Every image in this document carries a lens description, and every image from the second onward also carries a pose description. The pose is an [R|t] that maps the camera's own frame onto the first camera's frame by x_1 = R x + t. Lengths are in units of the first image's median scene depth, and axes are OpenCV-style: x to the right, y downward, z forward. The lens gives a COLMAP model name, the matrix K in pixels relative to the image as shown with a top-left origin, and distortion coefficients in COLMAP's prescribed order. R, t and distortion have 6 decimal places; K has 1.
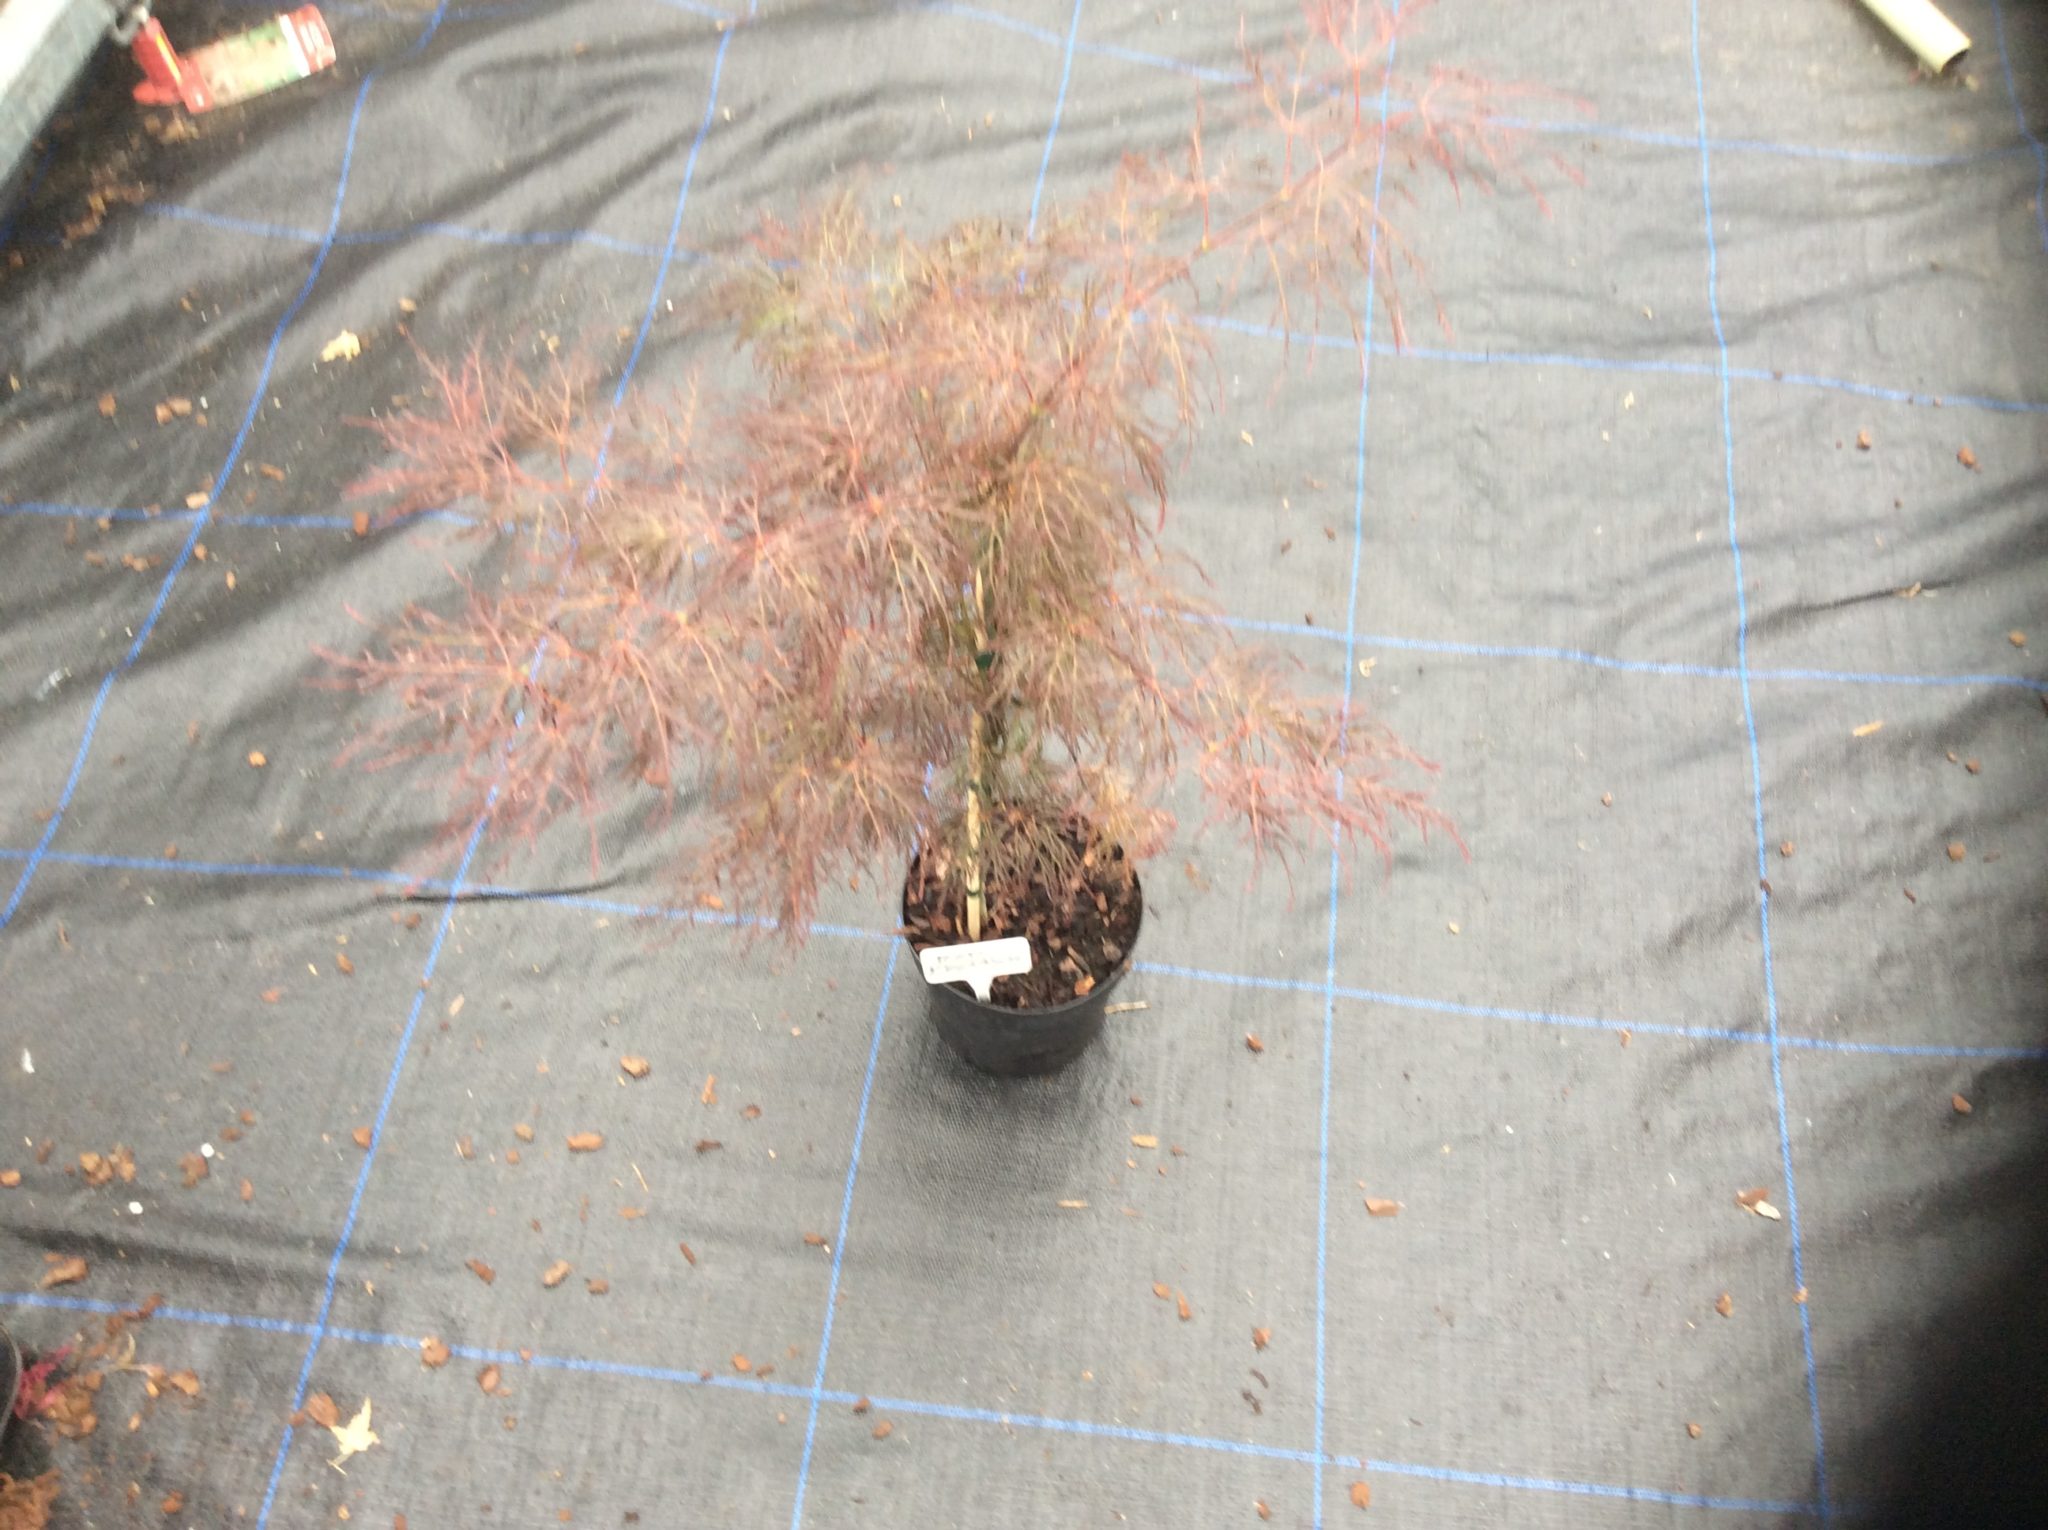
lens RADIAL K [[1928.4, 0, 1014.6], [0, 1928.4, 761.6], [0, 0, 1]] dist [-0.063157, 0.000000]
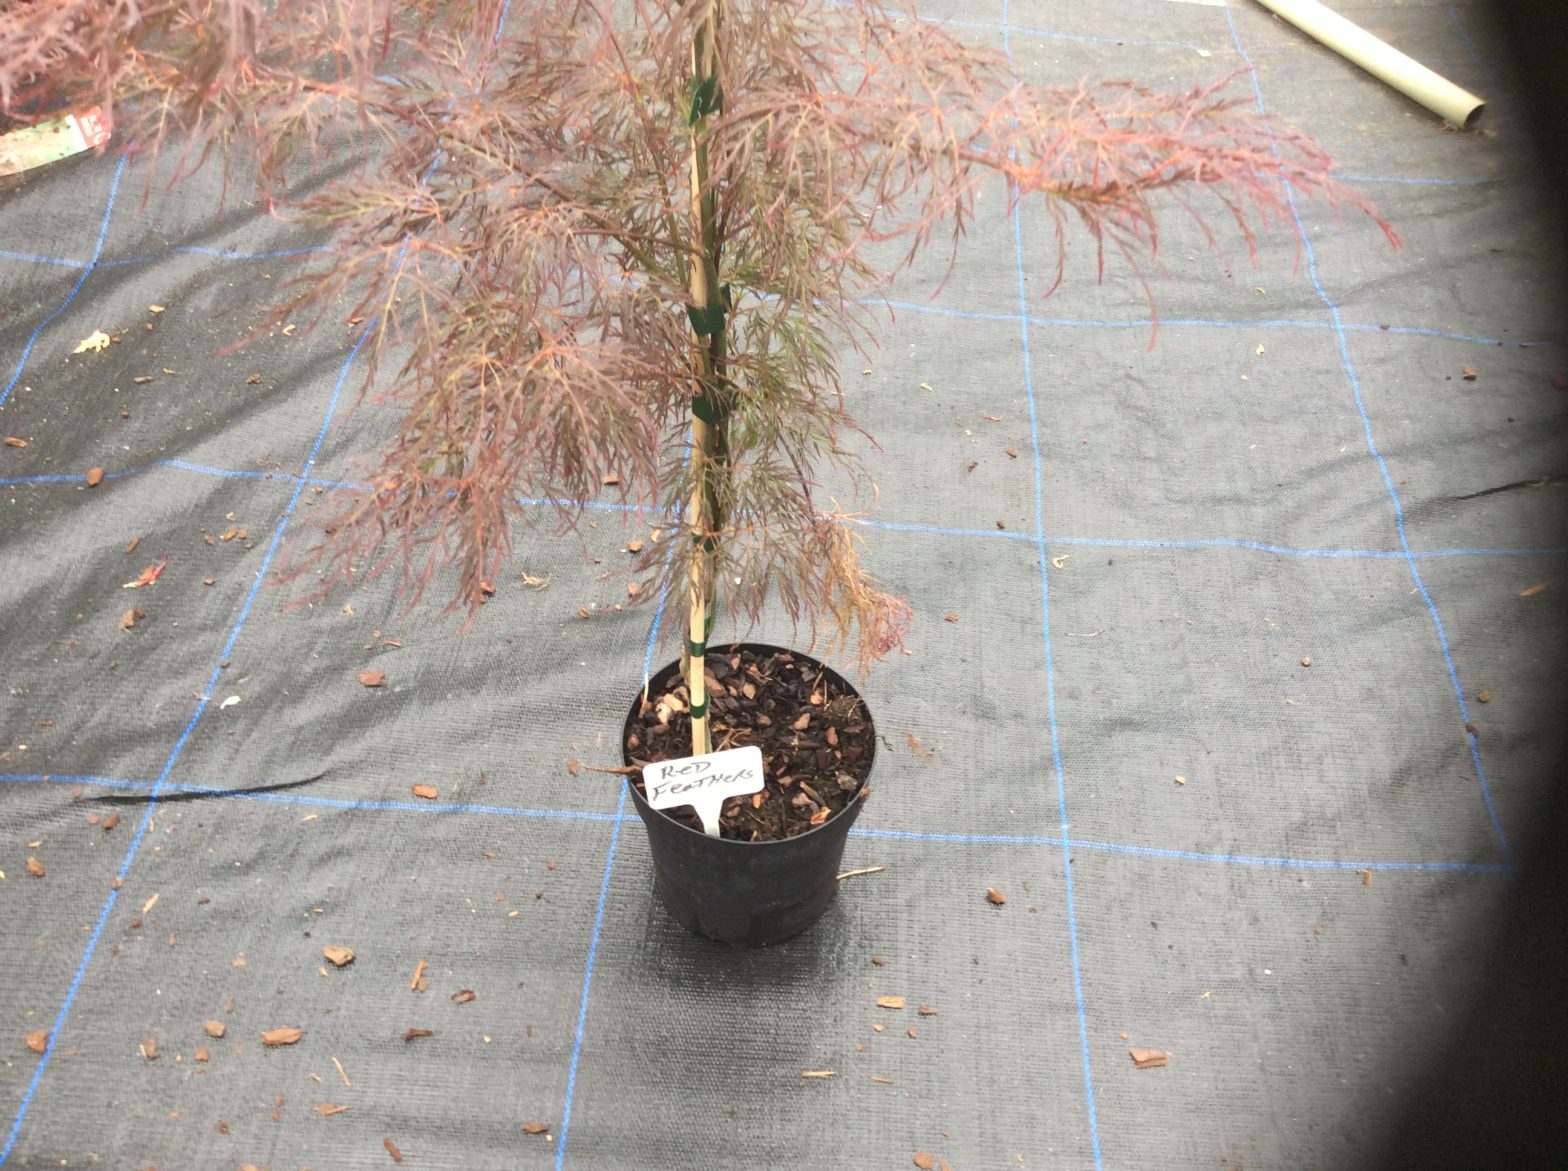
lens RADIAL K [[1476.4, 0, 789.5], [0, 1476.4, 587.6], [0, 0, 1]] dist [-0.063157, 0.000000]
pose [[0.997449, -0.040201, 0.058986, -0.013843], [0.050839, 0.980141, -0.191676, 0.123841], [-0.050108, 0.194186, 0.979684, 0.246341]]
